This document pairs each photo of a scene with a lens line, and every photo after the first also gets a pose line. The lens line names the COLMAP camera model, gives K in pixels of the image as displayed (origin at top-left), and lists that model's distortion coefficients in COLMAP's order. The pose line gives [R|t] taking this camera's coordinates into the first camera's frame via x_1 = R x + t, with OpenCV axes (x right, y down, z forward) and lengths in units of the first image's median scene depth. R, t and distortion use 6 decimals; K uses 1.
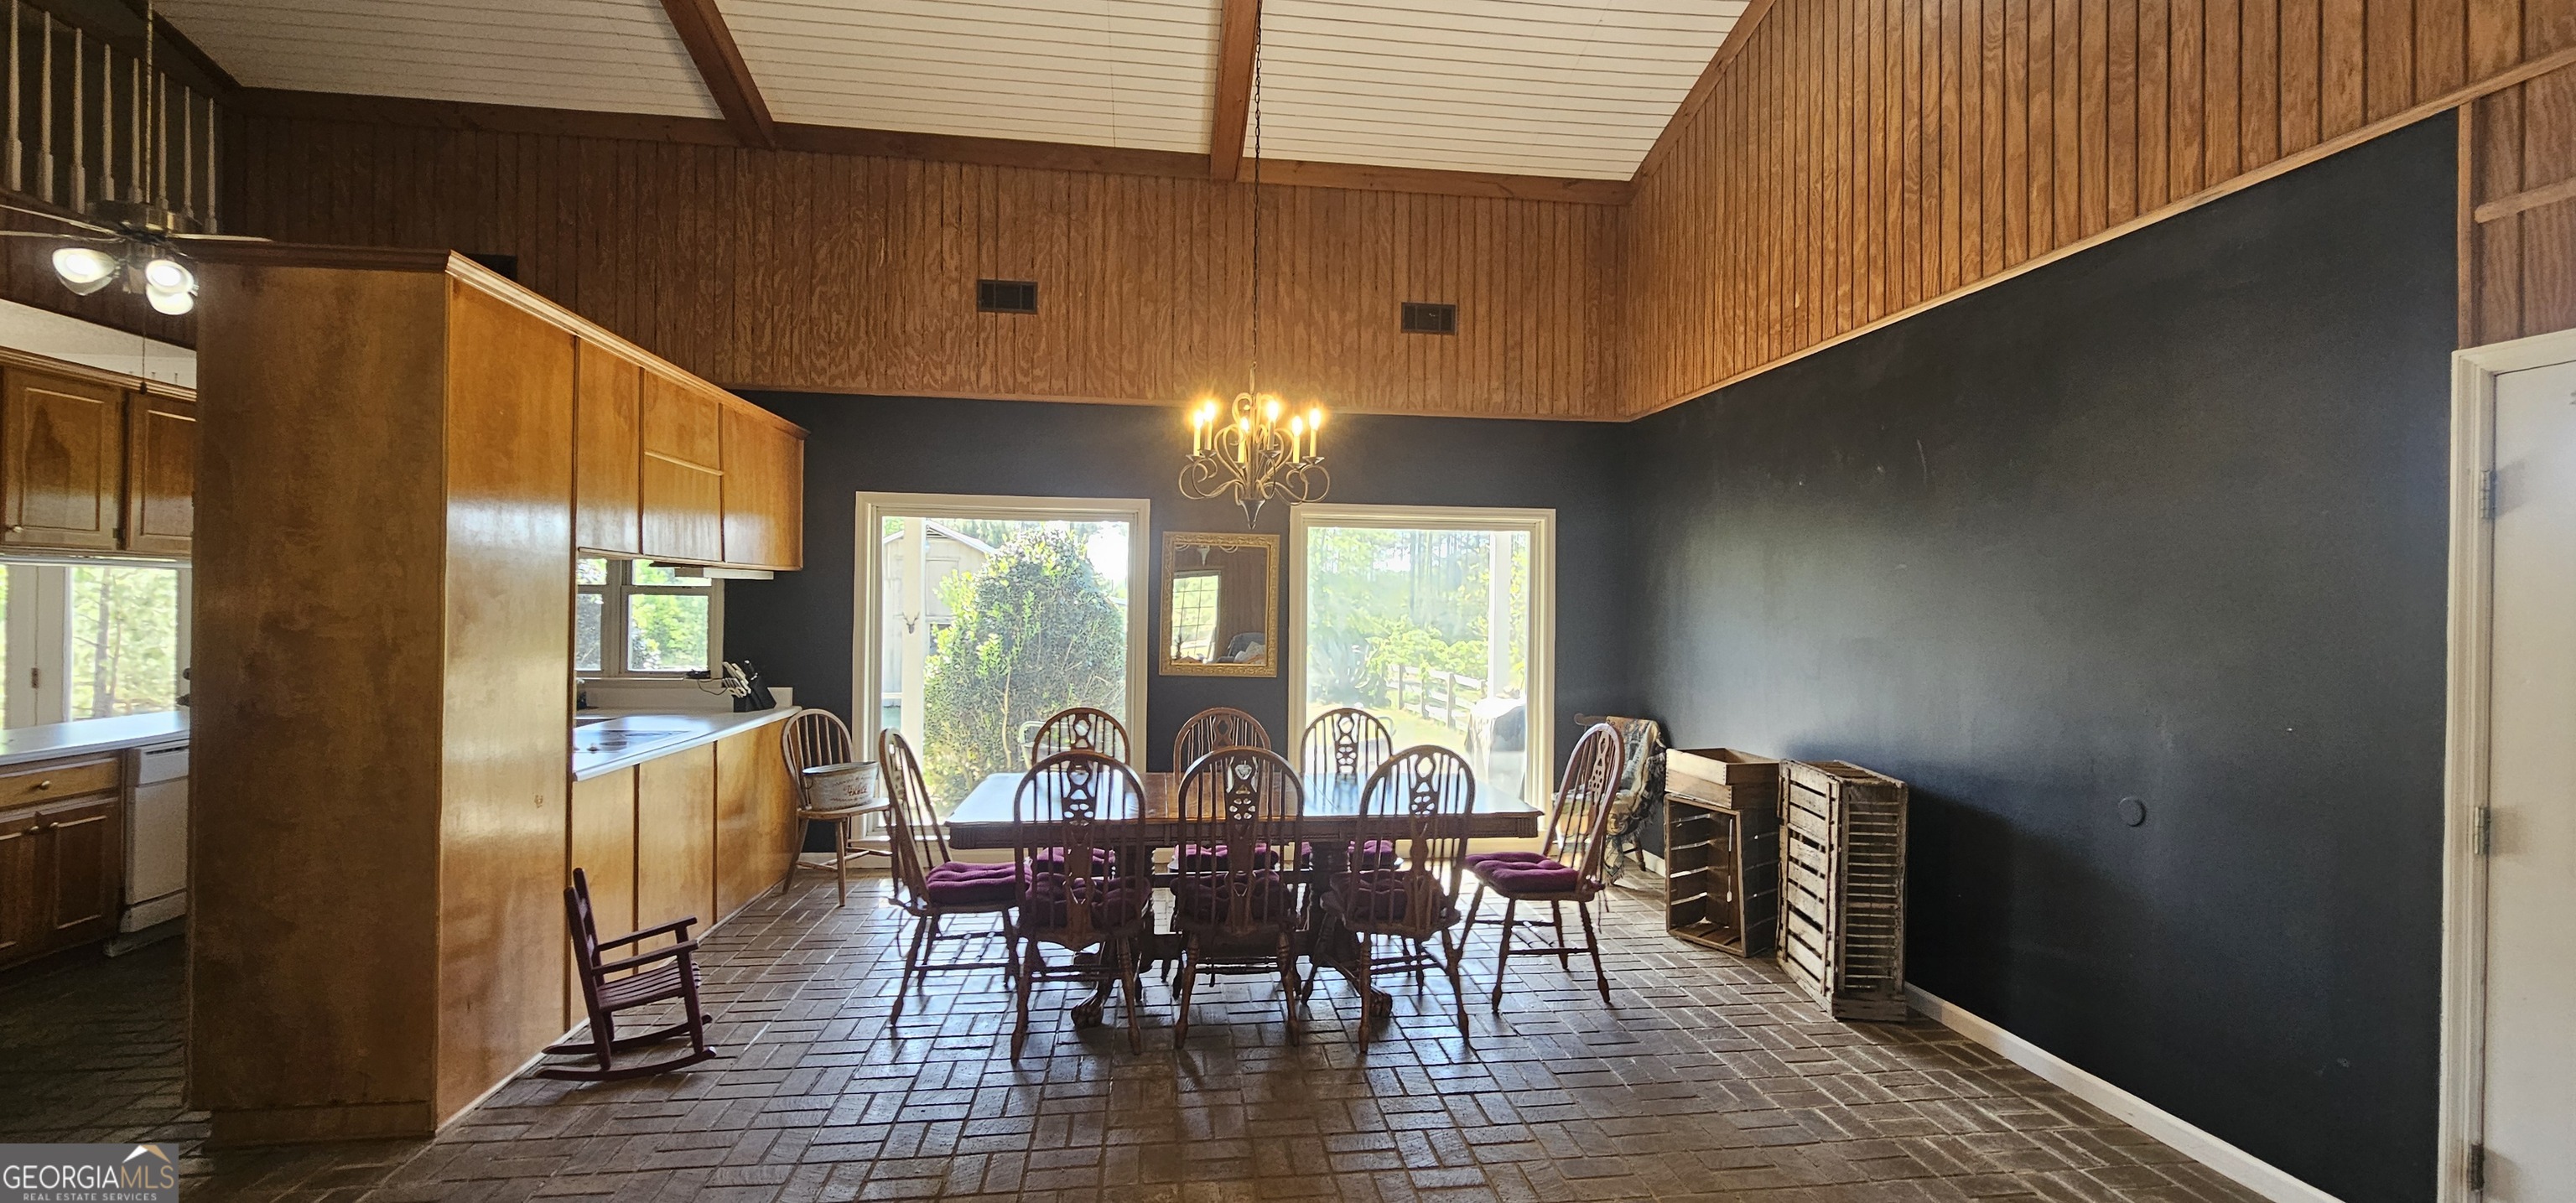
lens RADIAL K [[1060.3, 0, 1295.9], [0, 1060.3, 608.2], [0, 0, 1]] dist [-0.001917, -0.000282]
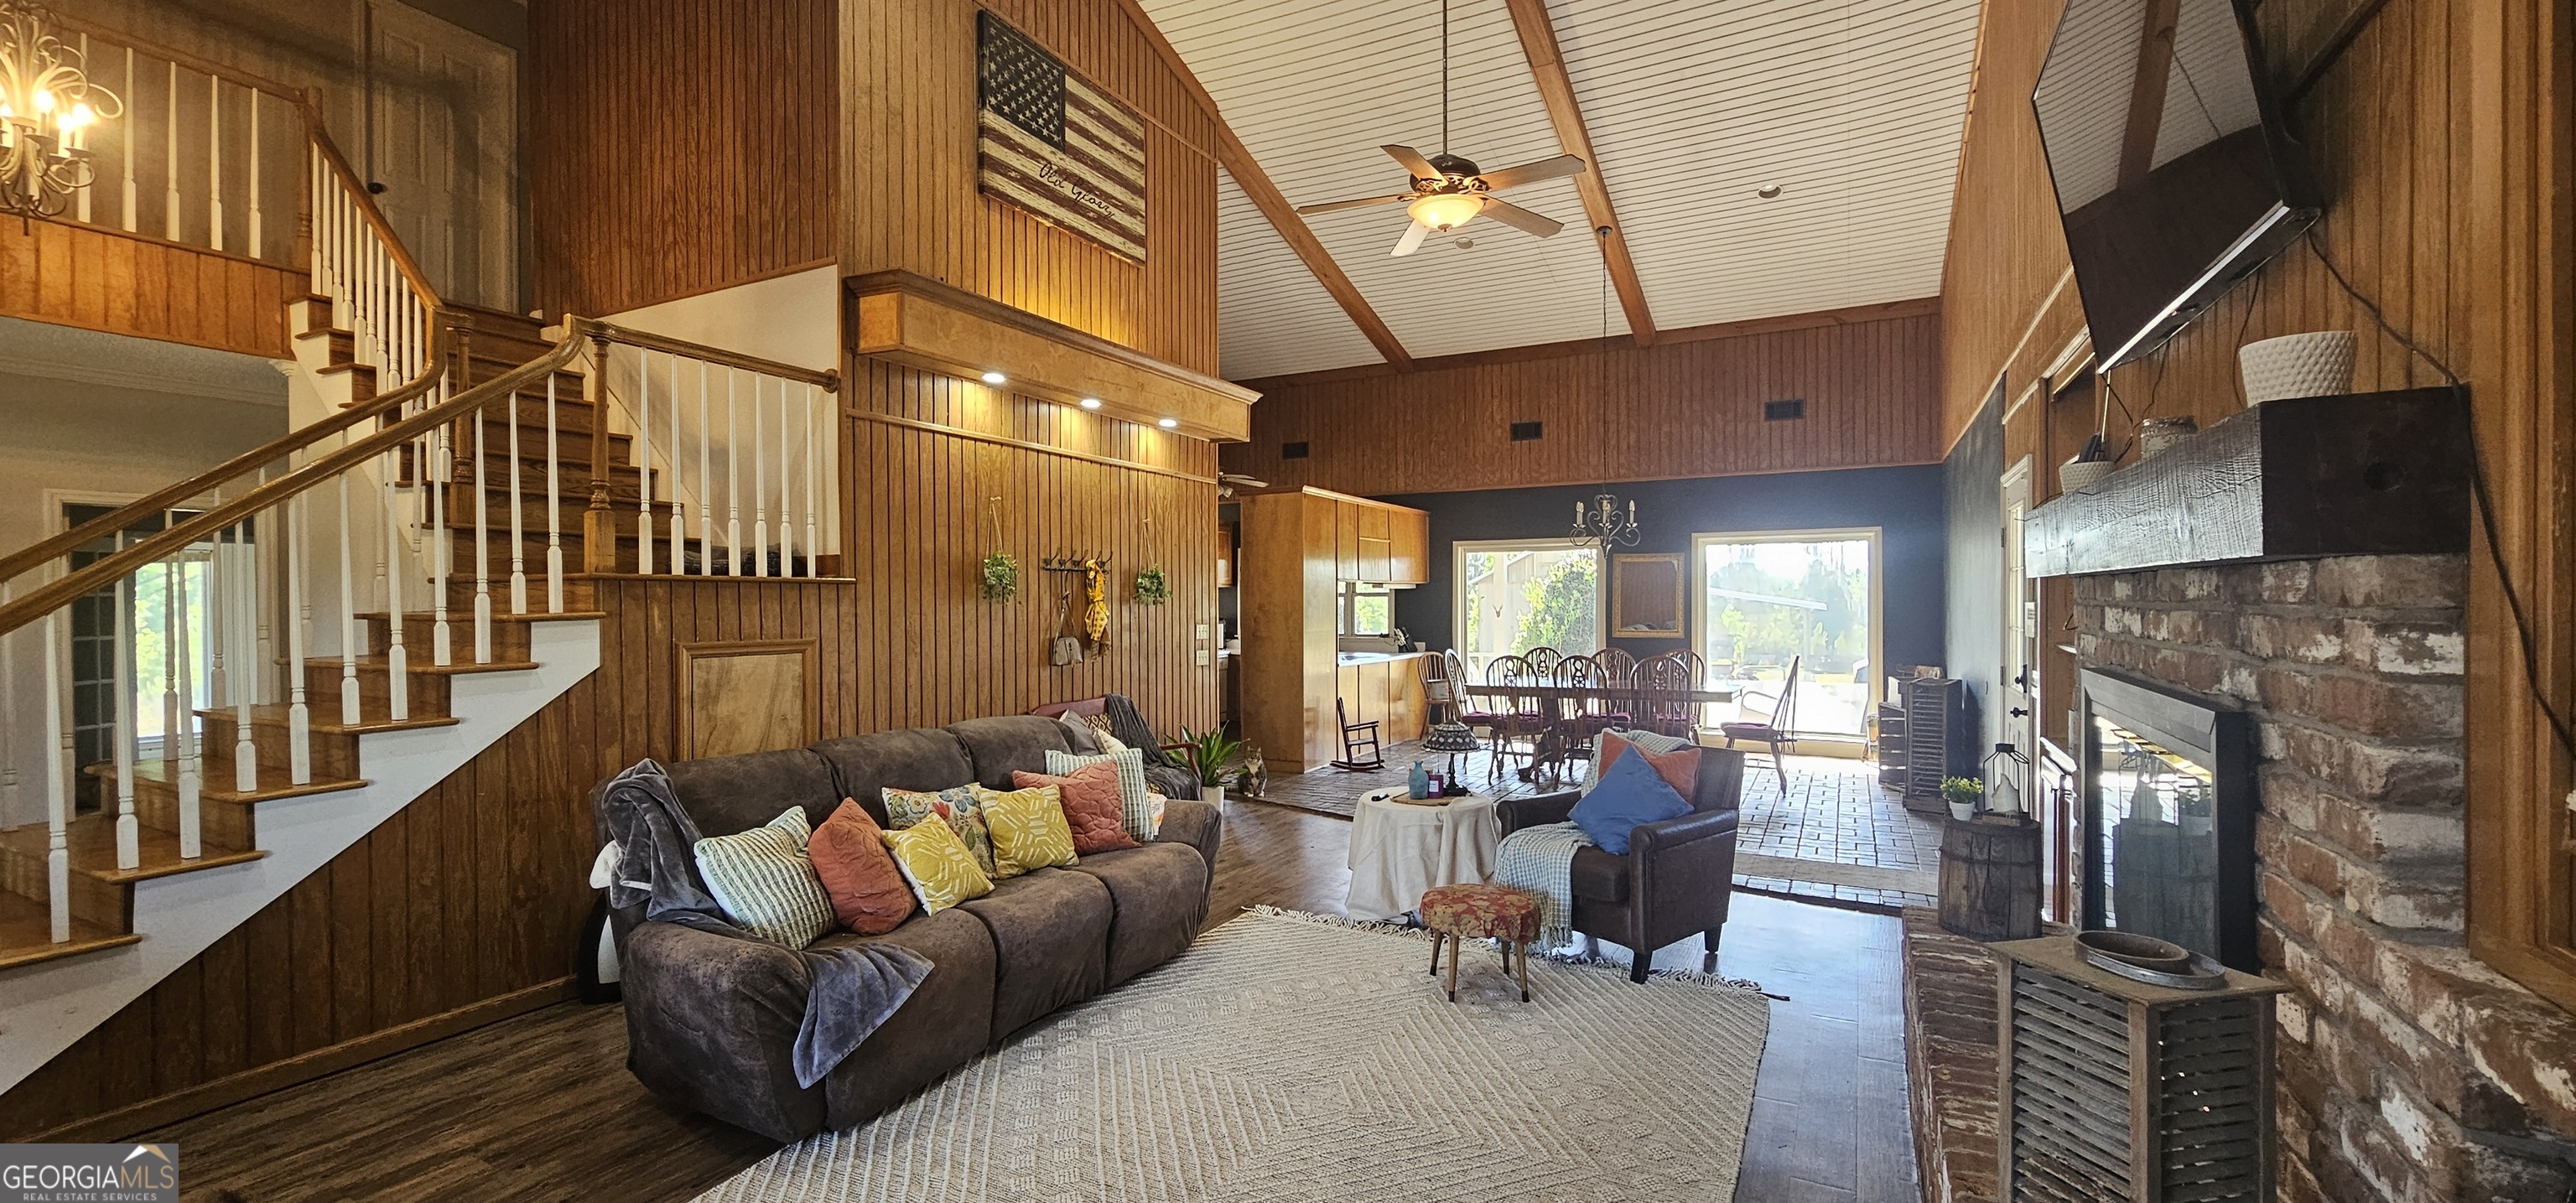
lens RADIAL K [[1060.3, 0, 1291.2], [0, 1060.3, 607.1], [0, 0, 1]] dist [-0.001917, -0.000282]
pose [[0.812111, -0.015841, -0.583287, 0.468257], [0.015906, 0.999861, -0.005009, 0.014923], [0.583286, -0.005210, 0.812250, -0.740590]]
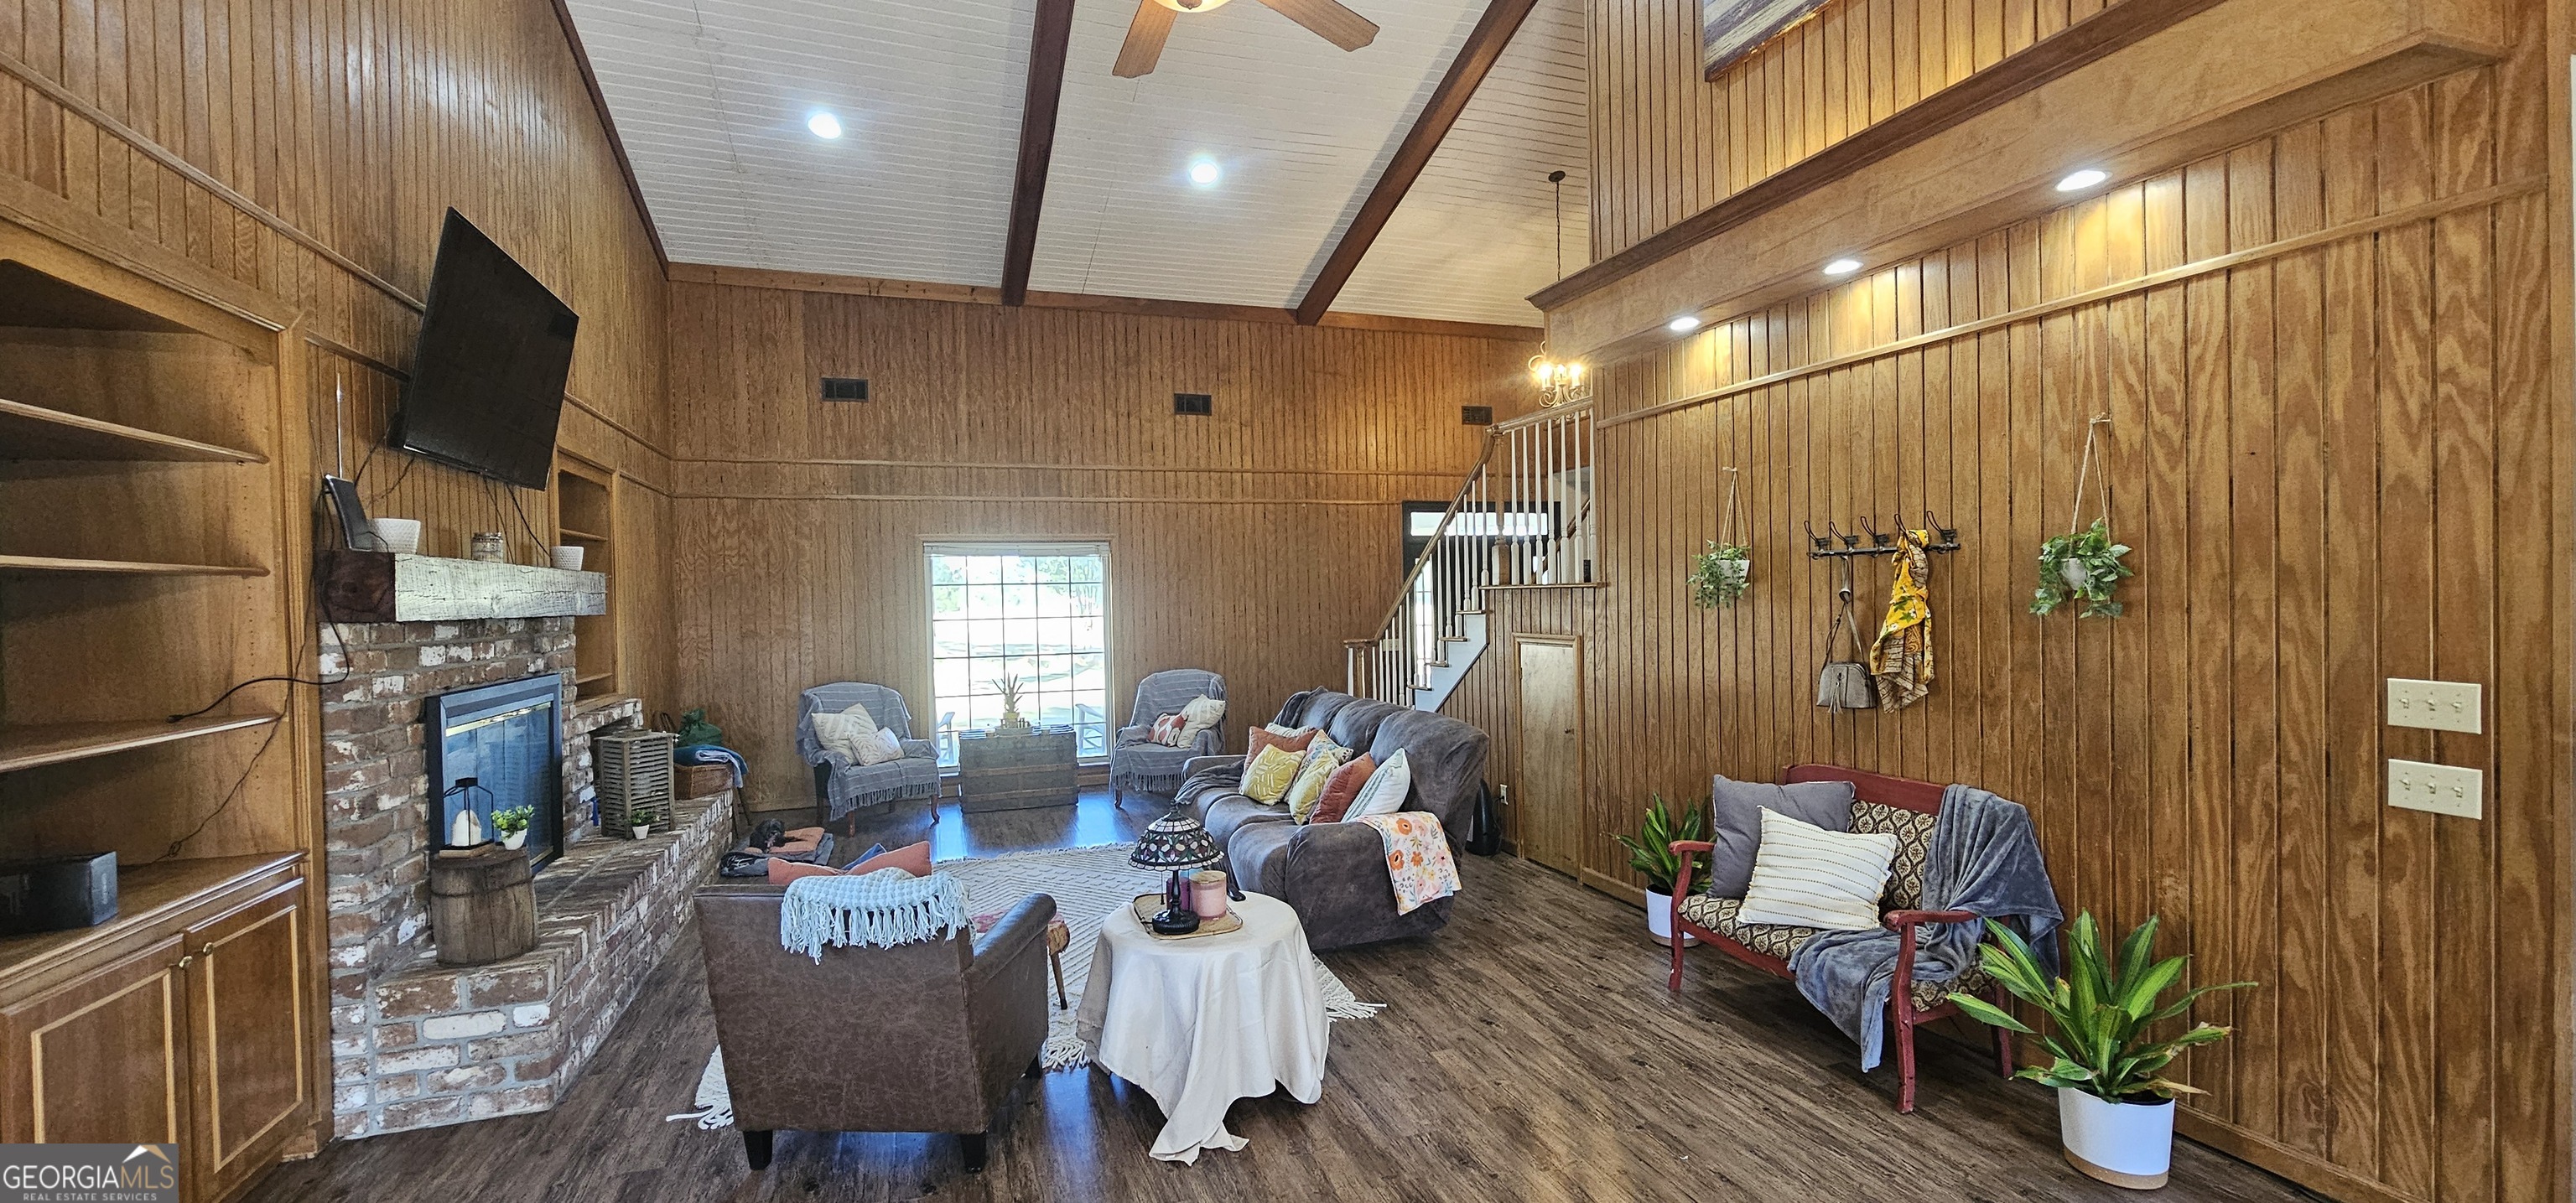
lens RADIAL K [[1060.3, 0, 1287.6], [0, 1060.3, 603.8], [0, 0, 1]] dist [-0.001917, -0.000282]
pose [[-0.980803, 0.006921, -0.194877, 0.120640], [0.005565, 0.999956, 0.007509, -0.007457], [0.194921, 0.006280, -0.980799, 0.582858]]
